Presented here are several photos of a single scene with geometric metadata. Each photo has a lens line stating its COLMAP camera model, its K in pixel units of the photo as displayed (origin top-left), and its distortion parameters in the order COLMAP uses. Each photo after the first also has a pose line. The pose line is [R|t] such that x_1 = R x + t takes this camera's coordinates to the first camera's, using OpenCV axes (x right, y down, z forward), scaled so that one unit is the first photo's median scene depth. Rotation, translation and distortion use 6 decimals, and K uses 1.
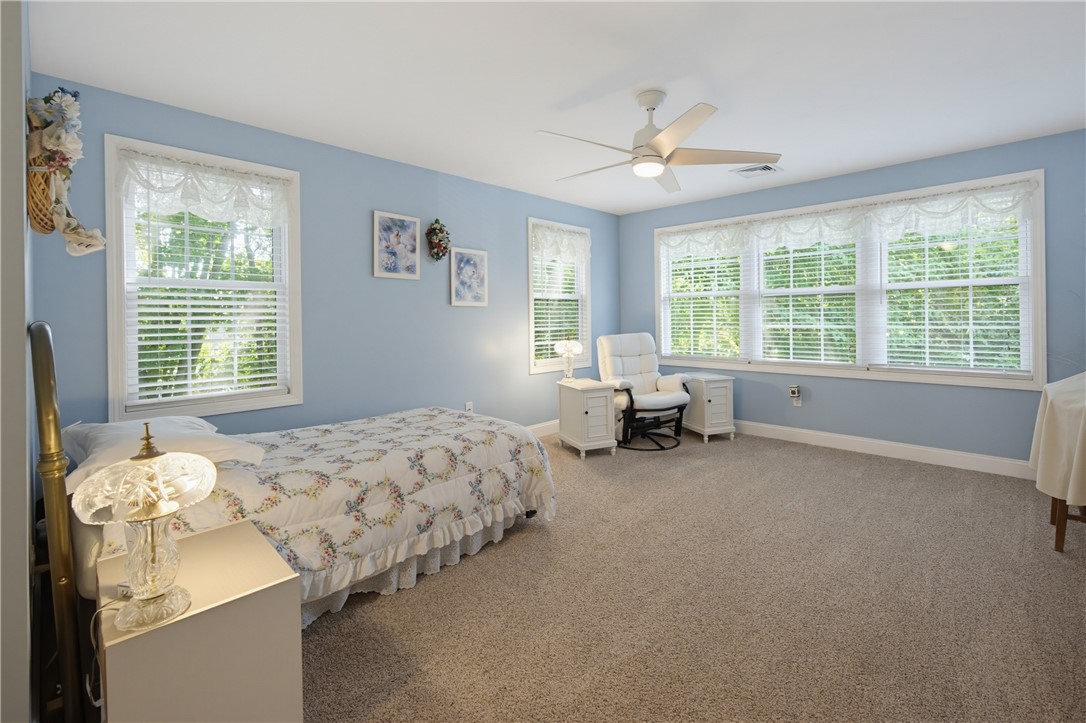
lens RADIAL K [[468.7, 0, 552.7], [0, 468.7, 322.7], [0, 0, 1]] dist [0.001669, 0.000105]
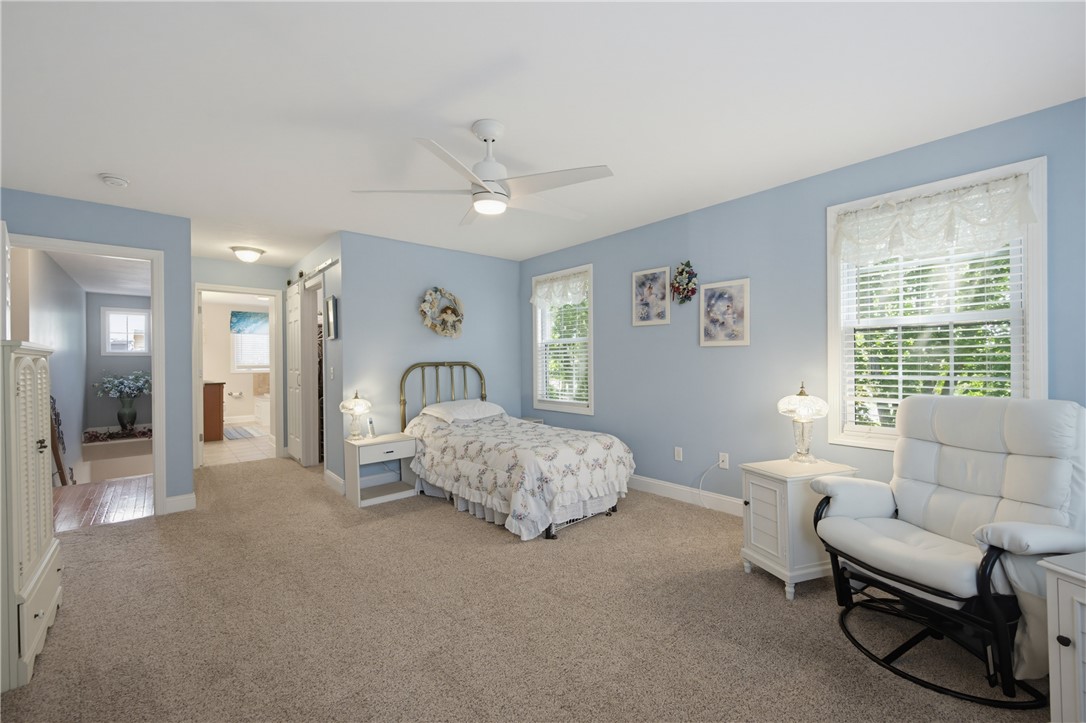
lens RADIAL K [[437.5, 0, 545.4], [0, 437.5, 358.5], [0, 0, 1]] dist [0.002918, 0.000073]
pose [[-0.074652, 0.013315, -0.997121, 0.751431], [0.005623, 0.999901, 0.012931, -0.026617], [0.997194, -0.004641, -0.074720, 0.803580]]
